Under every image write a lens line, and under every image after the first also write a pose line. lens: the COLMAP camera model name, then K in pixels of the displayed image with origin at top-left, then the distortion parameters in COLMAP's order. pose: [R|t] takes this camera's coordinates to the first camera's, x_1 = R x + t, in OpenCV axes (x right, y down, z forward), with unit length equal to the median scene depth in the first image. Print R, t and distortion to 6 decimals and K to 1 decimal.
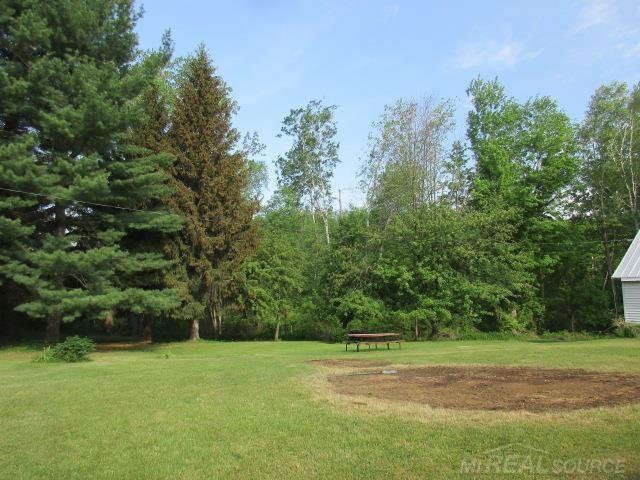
lens RADIAL K [[474.7, 0, 320.0], [0, 474.7, 242.2], [0, 0, 1]] dist [-0.005060, 0.003154]
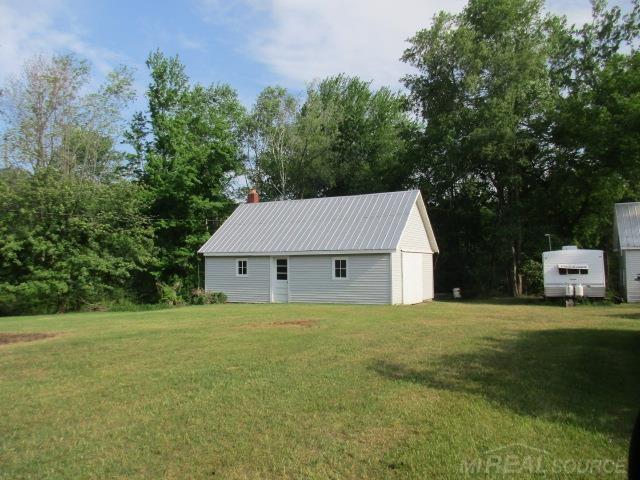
lens RADIAL K [[474.7, 0, 319.9], [0, 474.7, 237.7], [0, 0, 1]] dist [-0.005060, 0.003154]
pose [[0.862703, 0.043715, 0.503818, 0.140061], [-0.065275, 0.997549, 0.025216, -0.003580], [-0.501481, -0.054640, 0.863442, -0.053535]]
